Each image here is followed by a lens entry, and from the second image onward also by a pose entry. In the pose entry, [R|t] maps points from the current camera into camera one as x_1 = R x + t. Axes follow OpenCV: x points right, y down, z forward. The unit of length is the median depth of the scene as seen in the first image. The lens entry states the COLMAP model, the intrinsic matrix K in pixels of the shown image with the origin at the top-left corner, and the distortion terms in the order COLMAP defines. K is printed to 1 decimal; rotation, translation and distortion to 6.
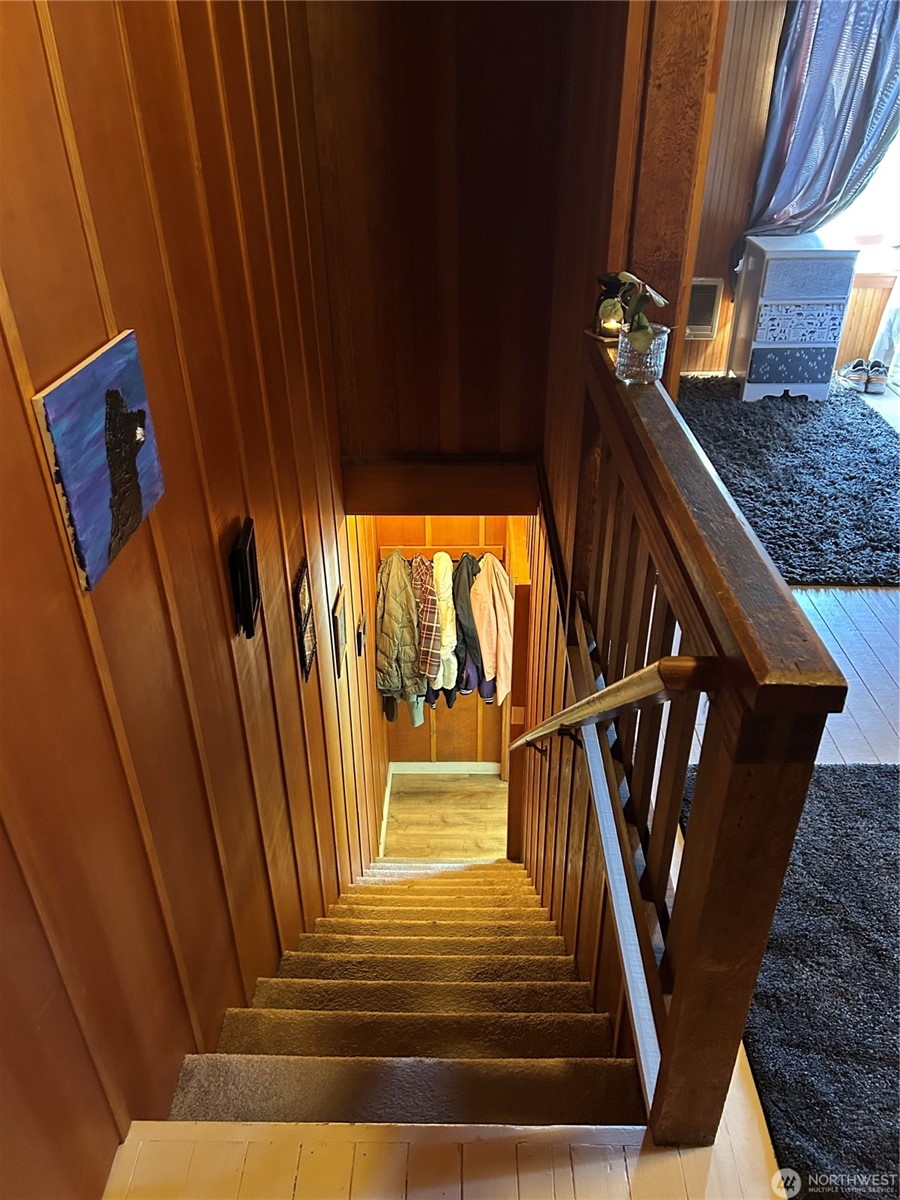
lens RADIAL K [[896.1, 0, 452.1], [0, 896.1, 598.0], [0, 0, 1]] dist [0.035415, -0.040669]
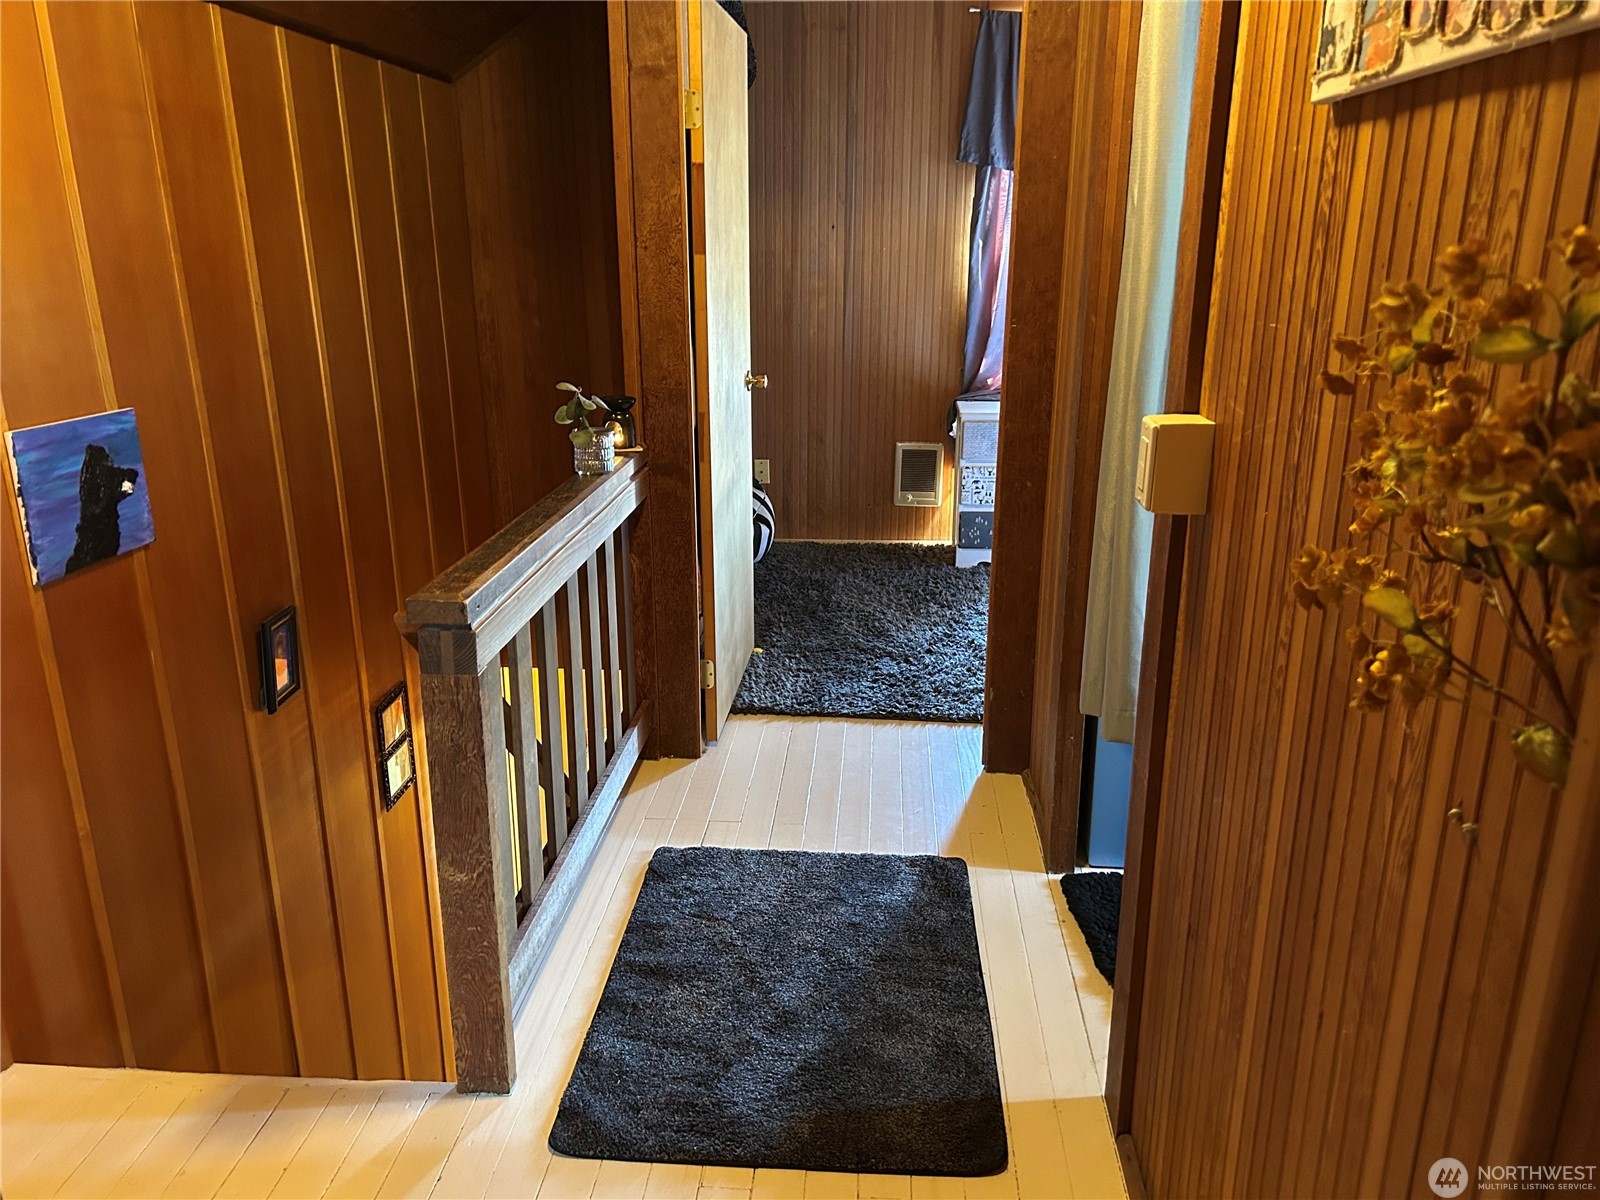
lens RADIAL K [[1194.7, 0, 809.6], [0, 1194.7, 601.0], [0, 0, 1]] dist [0.035415, -0.040669]
pose [[0.998921, 0.025619, -0.038746, 0.231933], [-0.034178, 0.970273, -0.239589, 0.117761], [0.031456, 0.240654, 0.970101, -0.191186]]
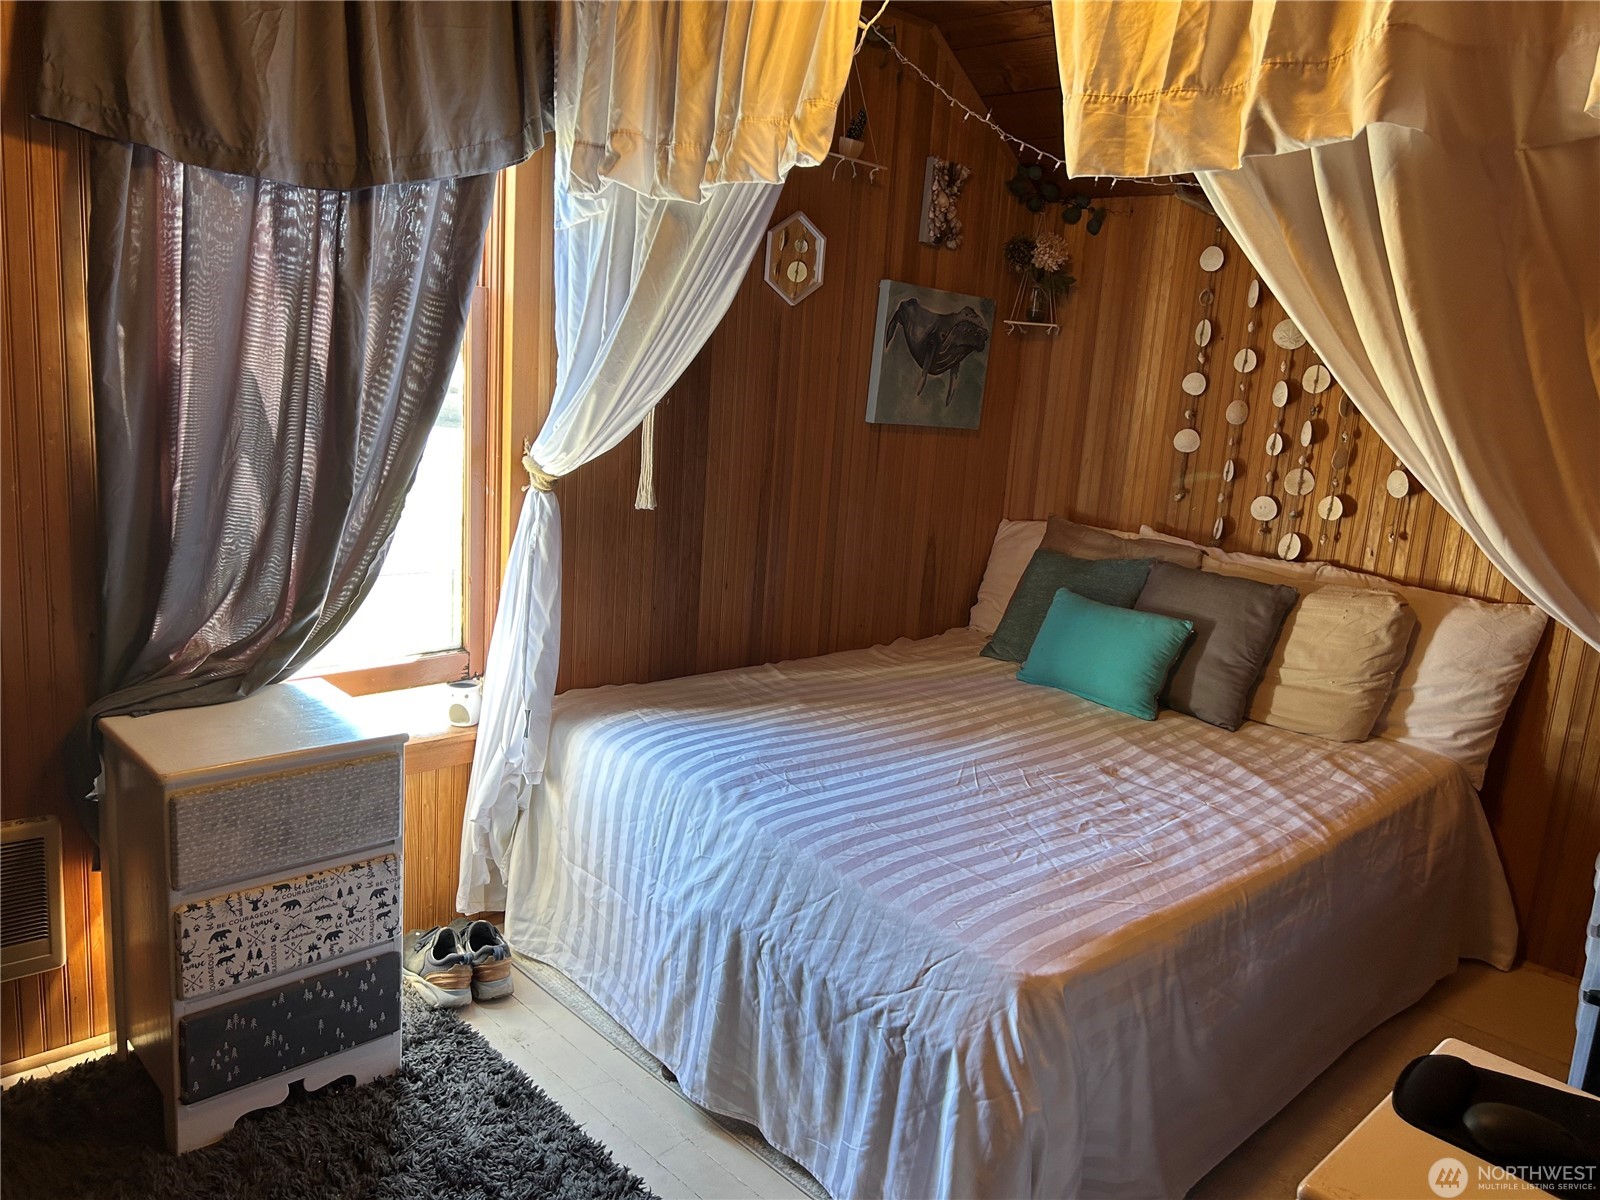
lens RADIAL K [[1194.7, 0, 805.8], [0, 1194.7, 598.1], [0, 0, 1]] dist [0.035415, -0.040669]
pose [[0.700054, -0.084262, 0.709101, 0.185424], [0.297968, 0.936903, -0.182834, -0.276058], [-0.648953, 0.339283, 0.680990, 0.461494]]
